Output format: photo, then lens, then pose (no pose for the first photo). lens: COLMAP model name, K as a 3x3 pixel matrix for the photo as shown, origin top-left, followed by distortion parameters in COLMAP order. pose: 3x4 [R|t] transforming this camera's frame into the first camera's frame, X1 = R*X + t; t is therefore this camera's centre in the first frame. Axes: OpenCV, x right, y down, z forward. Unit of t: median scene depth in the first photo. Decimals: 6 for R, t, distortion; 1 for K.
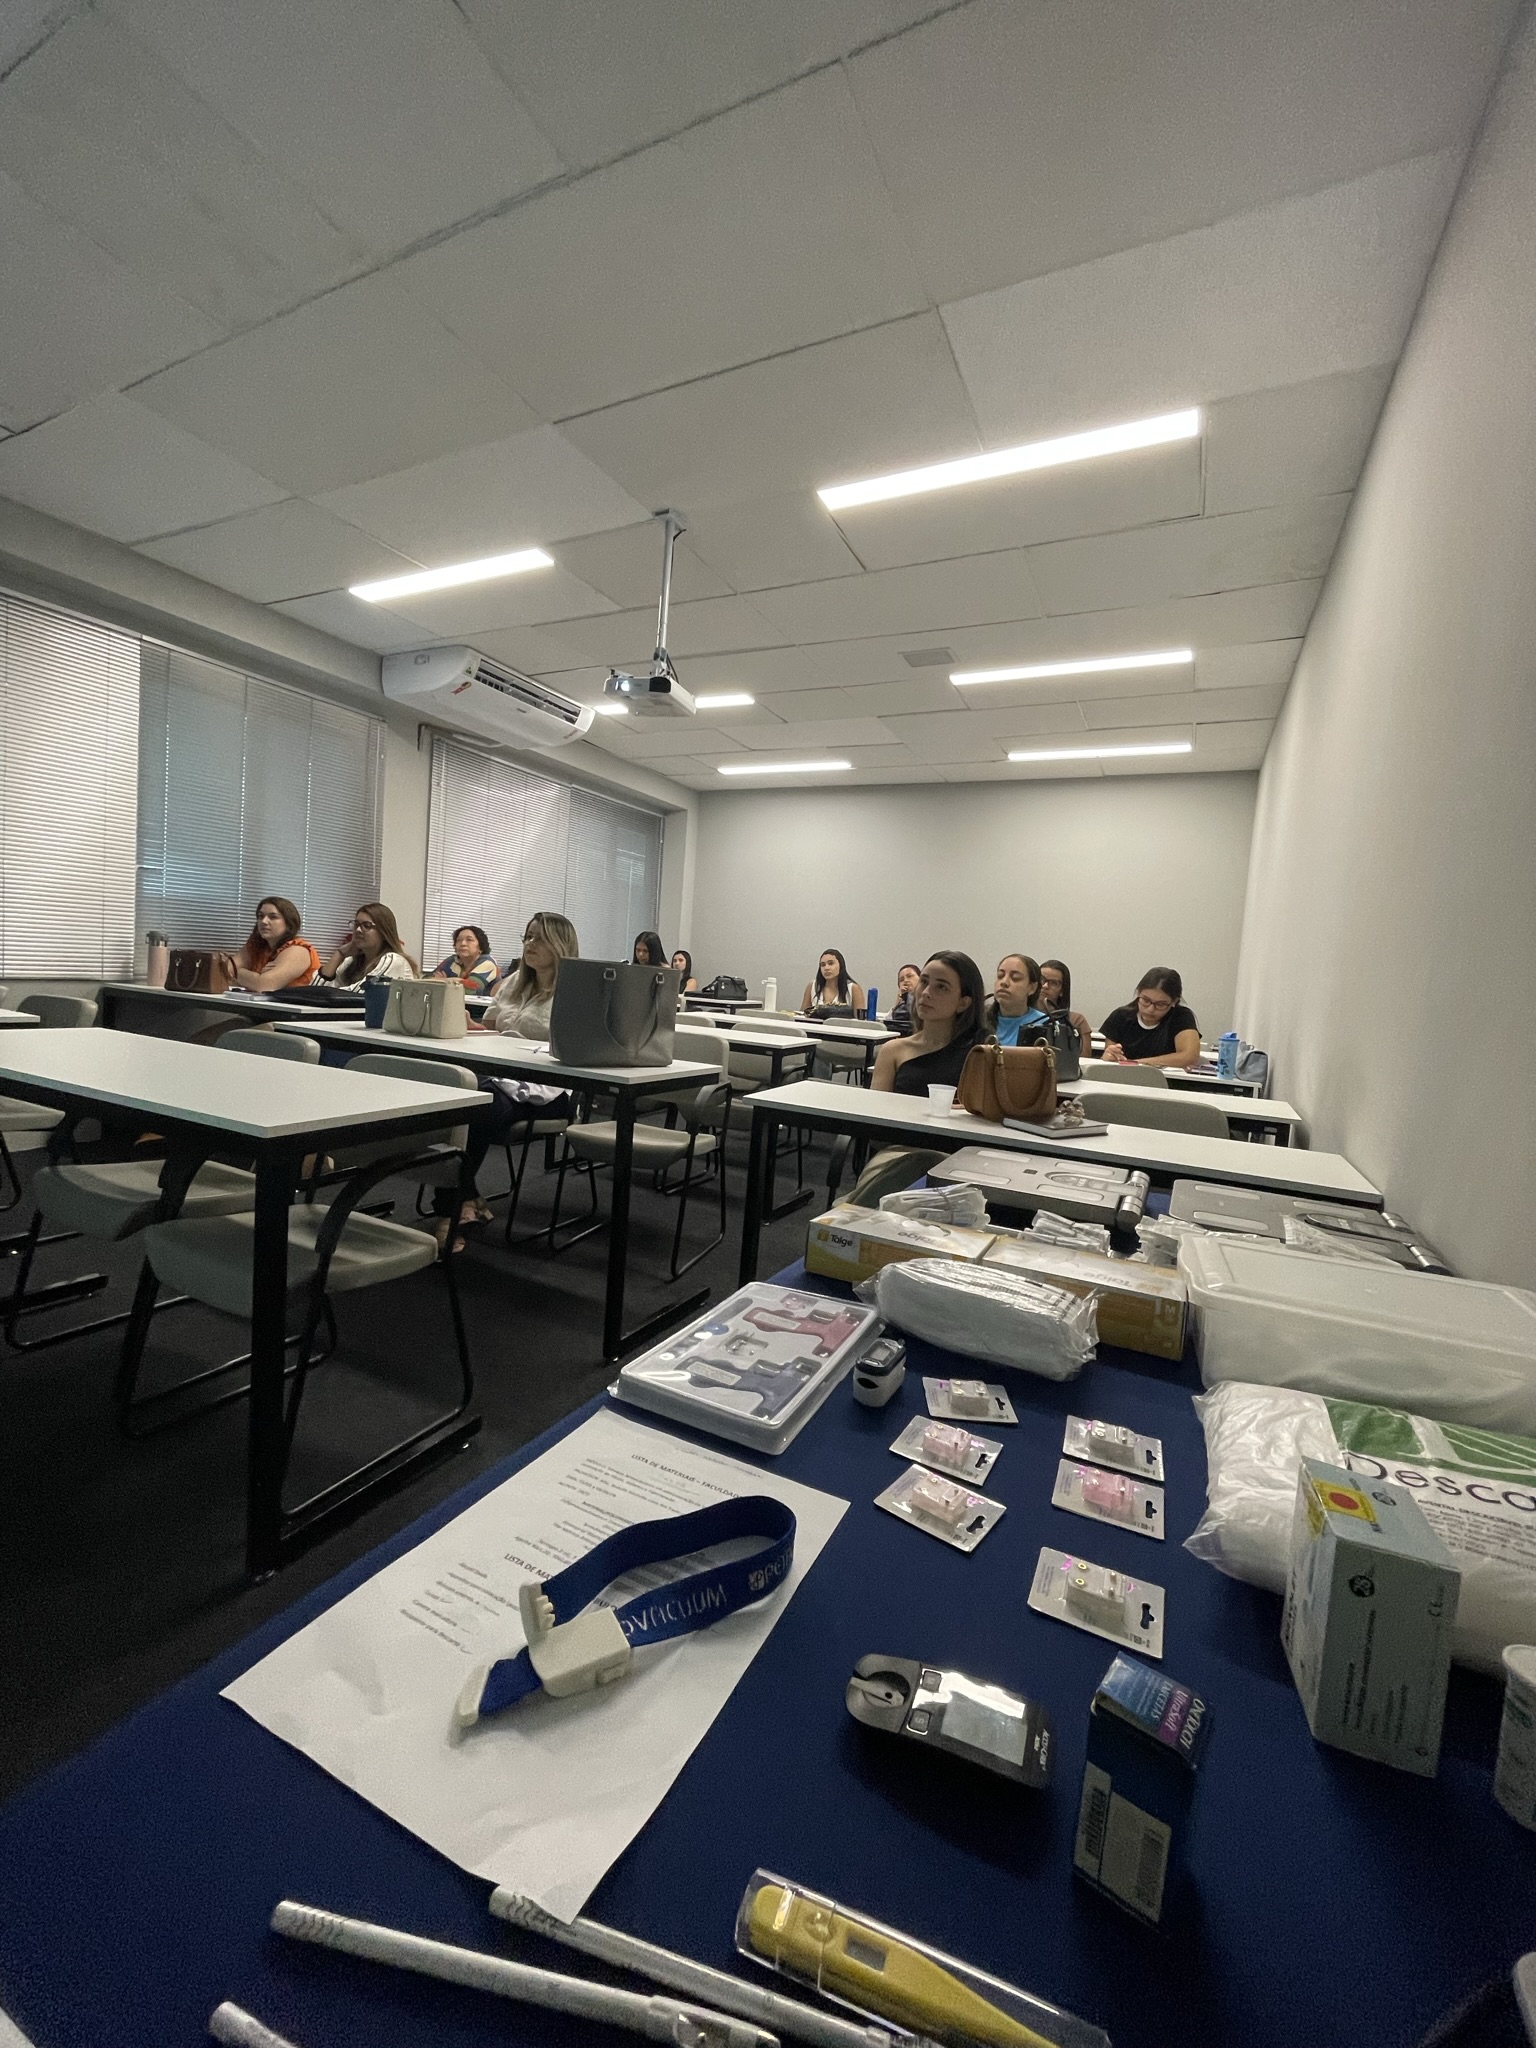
lens RADIAL K [[828.5, 0, 776.5], [0, 828.5, 1018.8], [0, 0, 1]] dist [-0.006297, -0.000193]
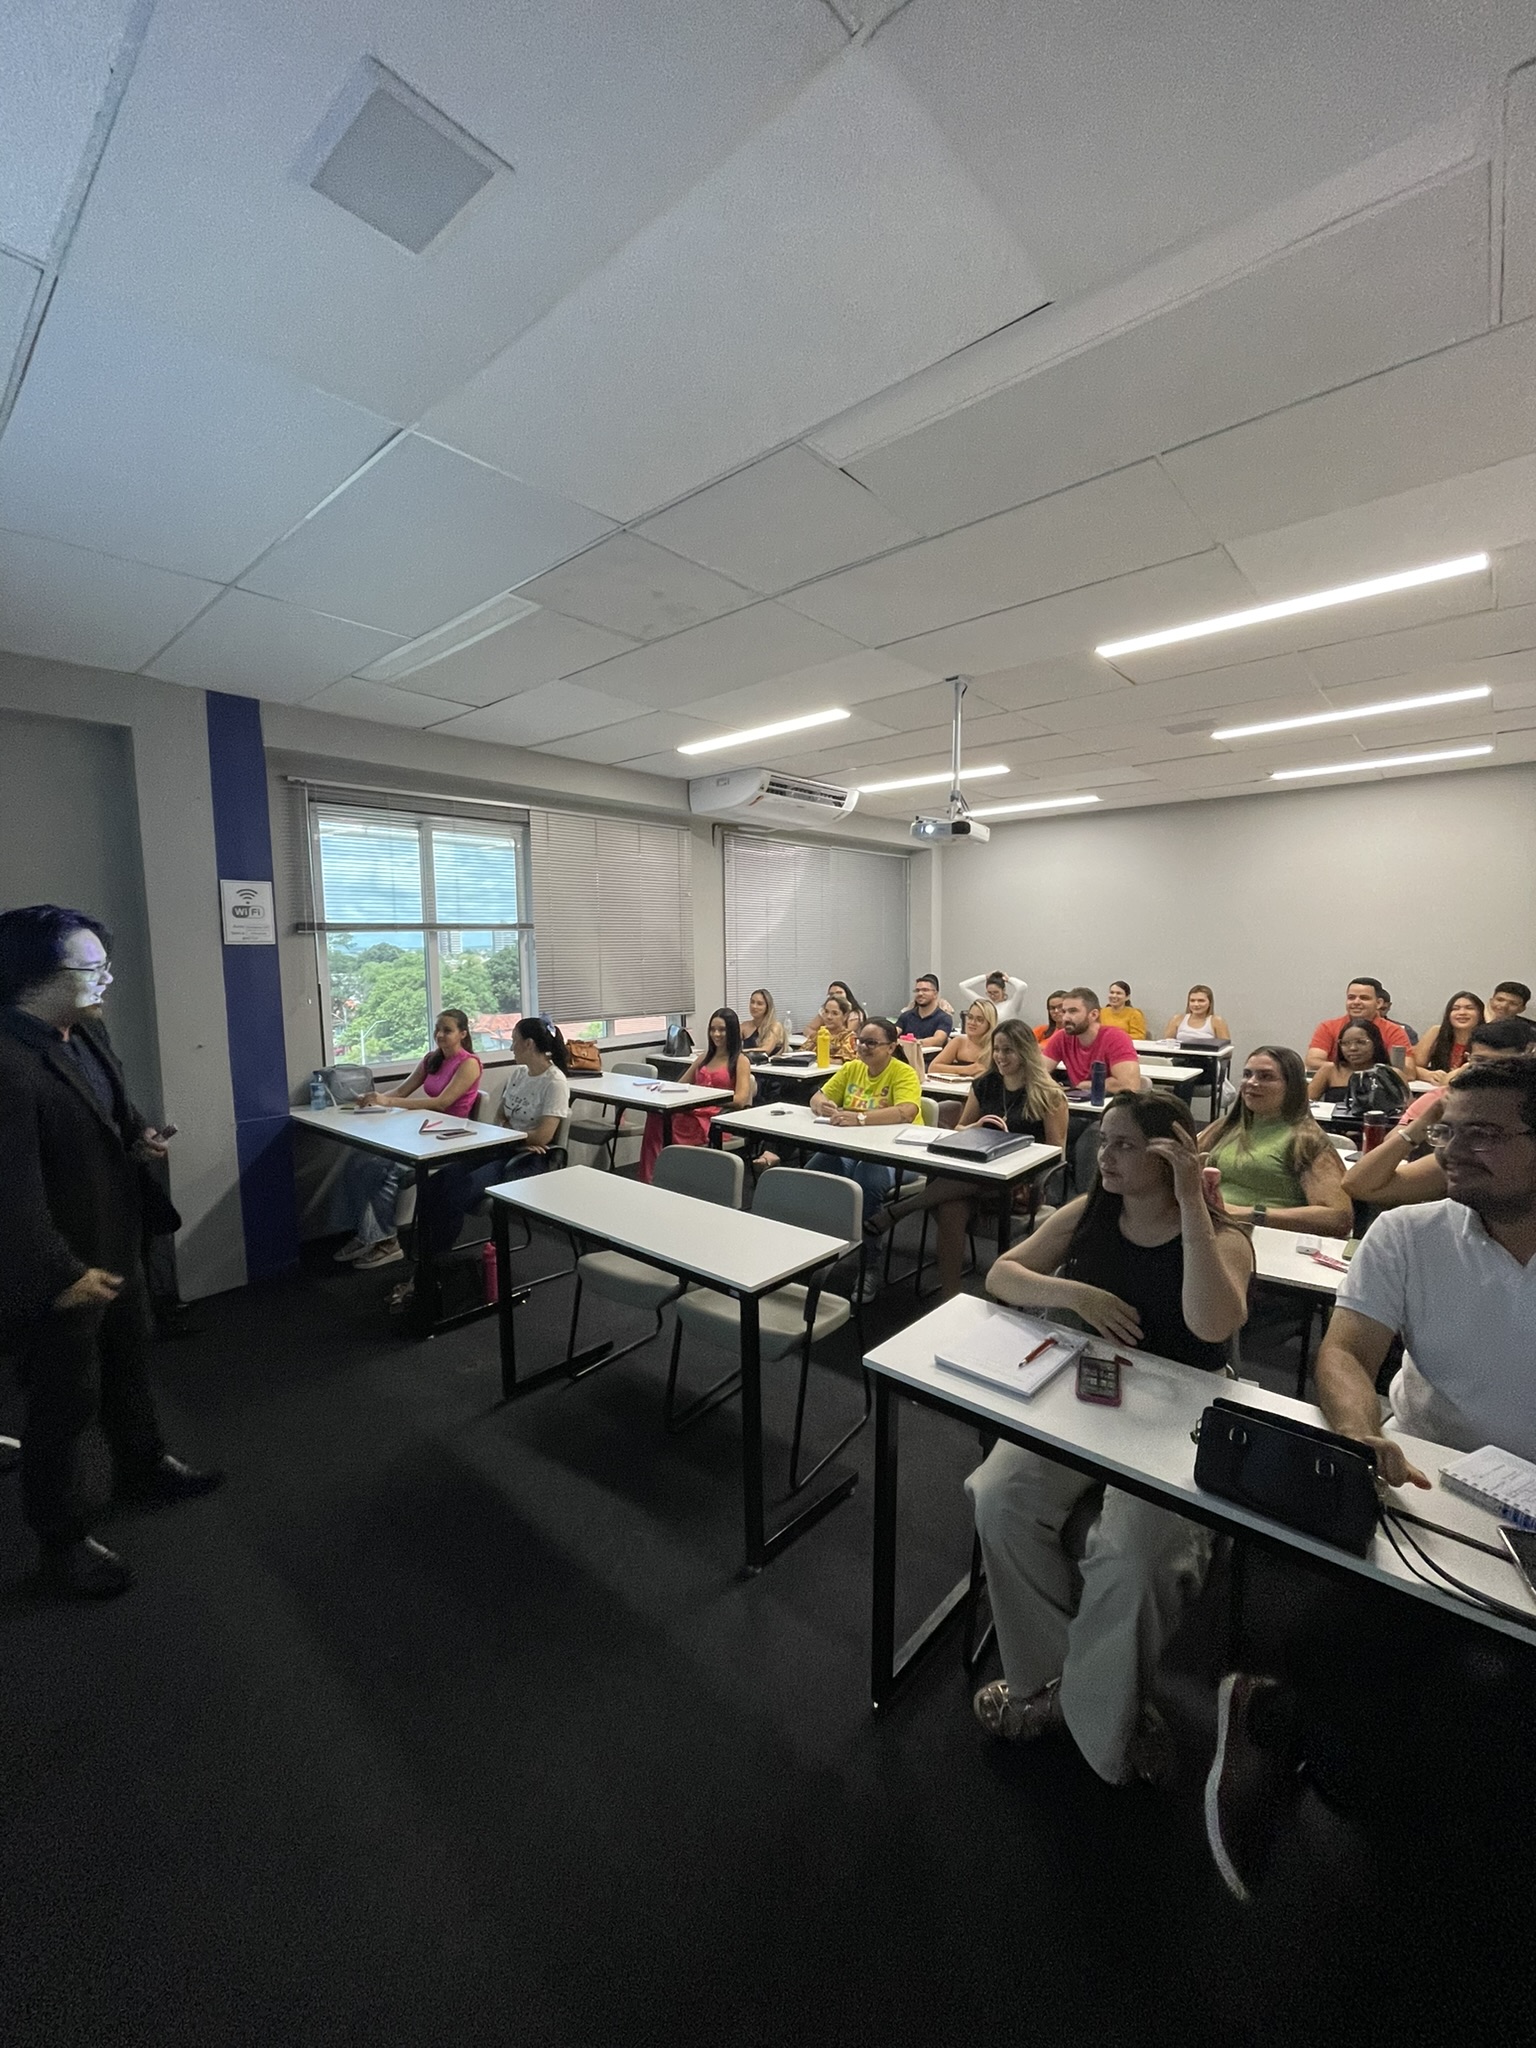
lens RADIAL K [[828.5, 0, 770.2], [0, 828.5, 1020.9], [0, 0, 1]] dist [-0.006297, -0.000193]
pose [[0.963403, -0.059550, -0.261360, -0.069629], [0.066339, 0.997649, 0.017219, -0.103992], [0.259720, -0.033927, 0.965088, -0.143833]]
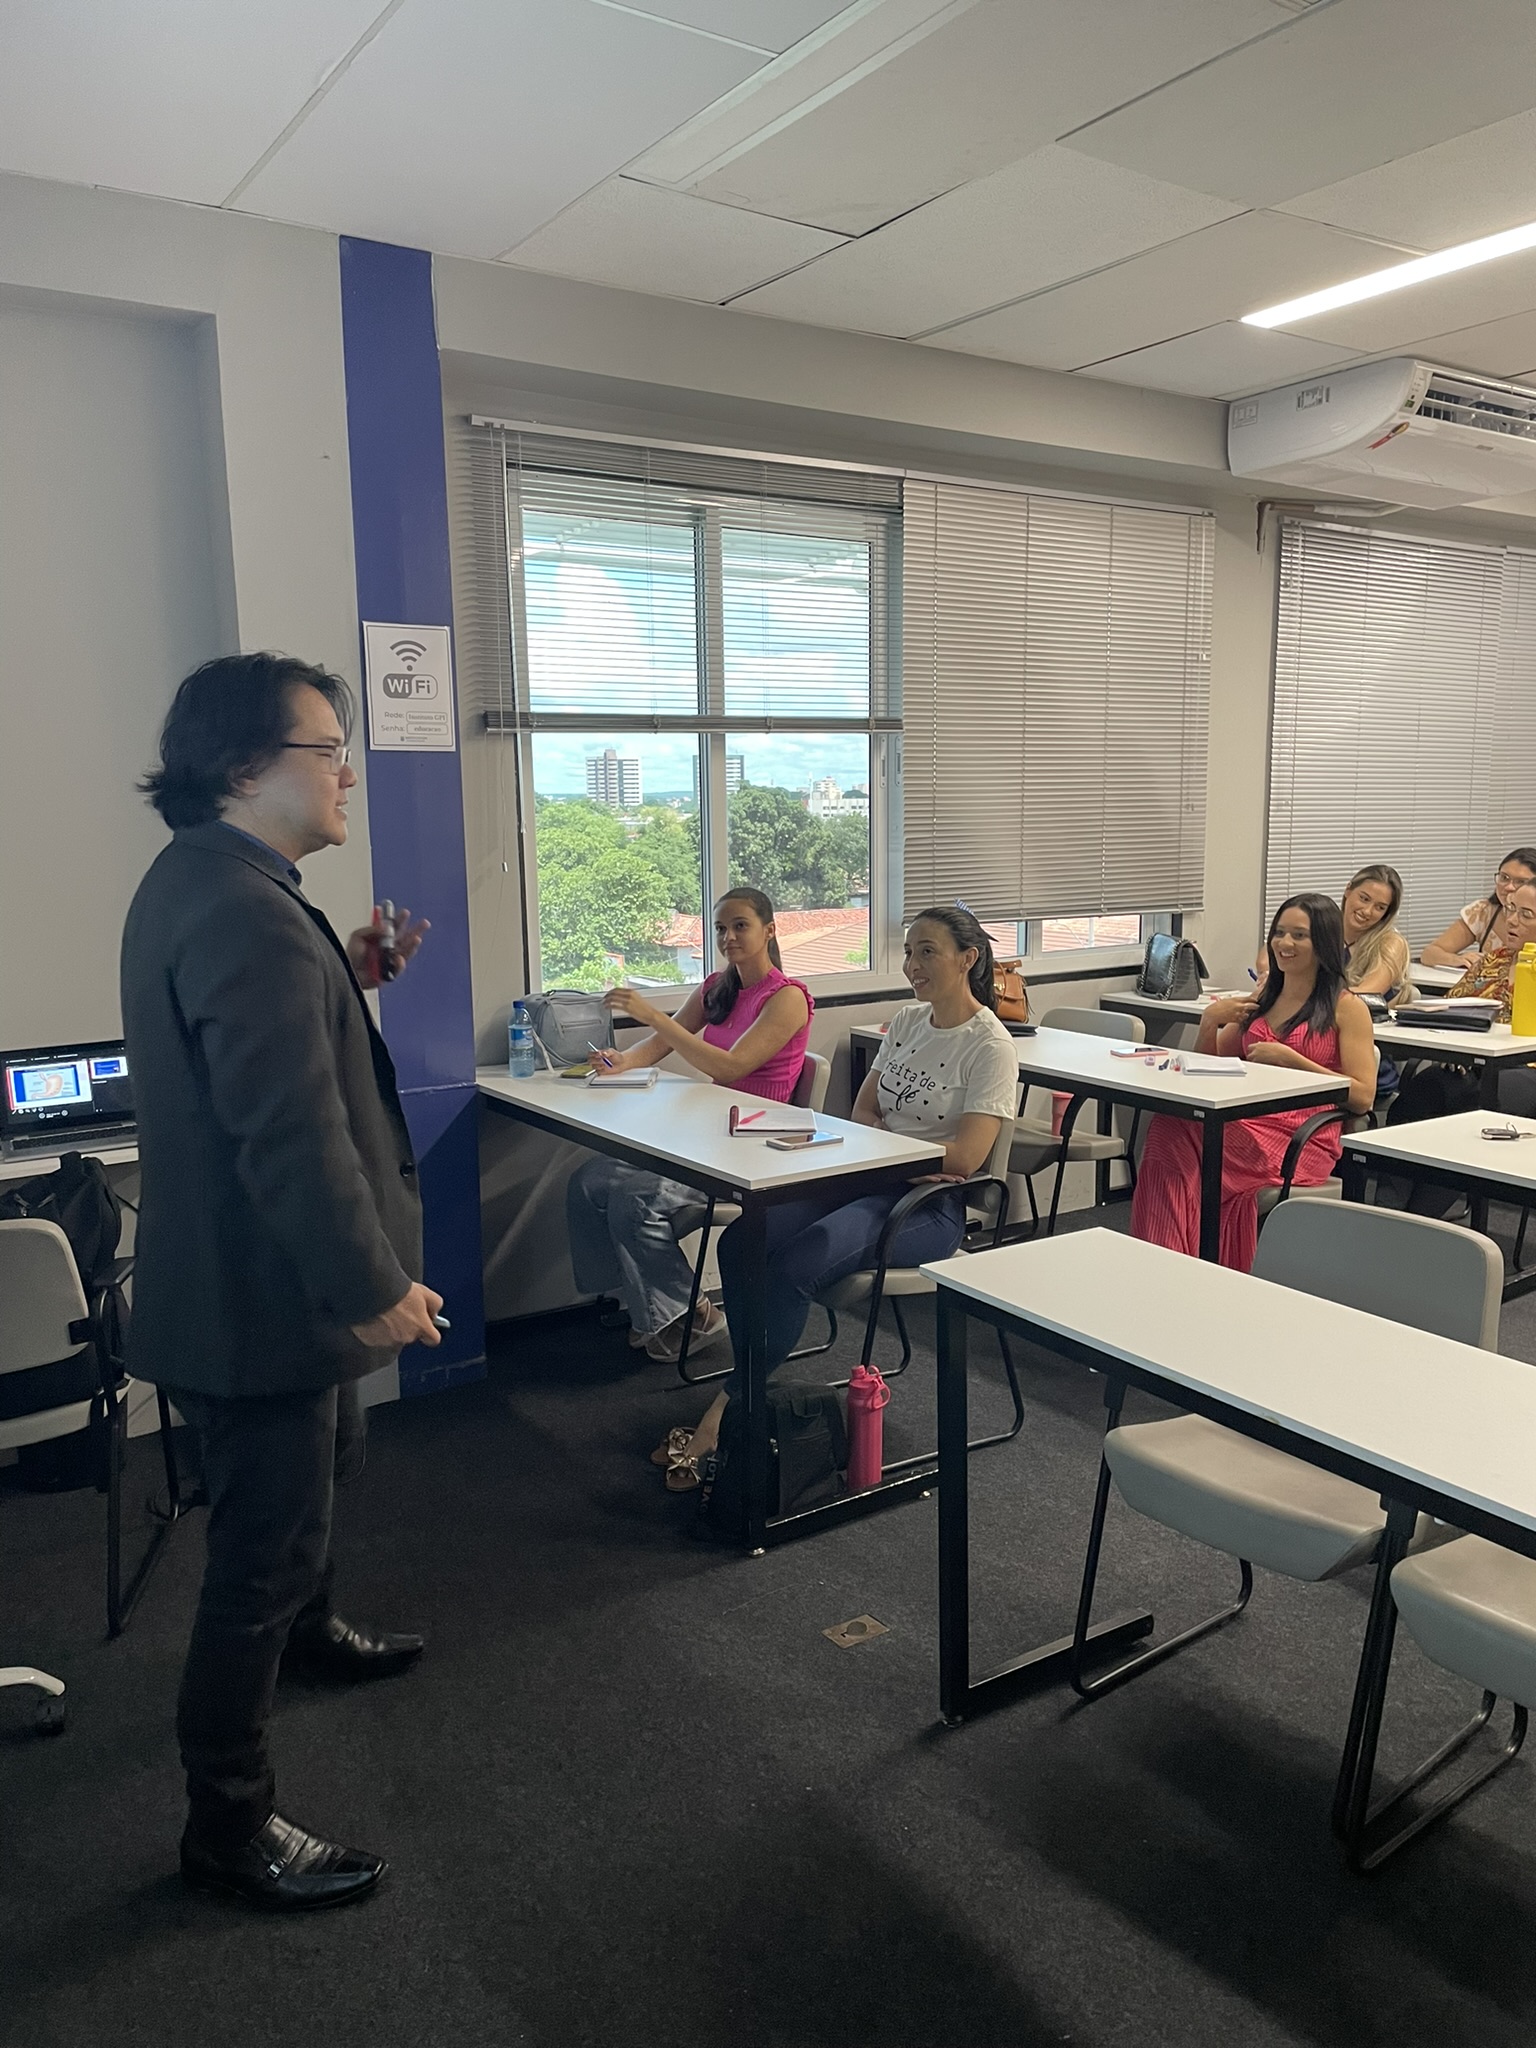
lens RADIAL K [[1548.9, 0, 790.5], [0, 1548.9, 1025.4], [0, 0, 1]] dist [0.088475, -0.112027]
pose [[0.866592, -0.007539, -0.498961, -0.209828], [0.043696, 0.997191, 0.060826, -0.100022], [0.497101, -0.074514, 0.864487, -0.088414]]
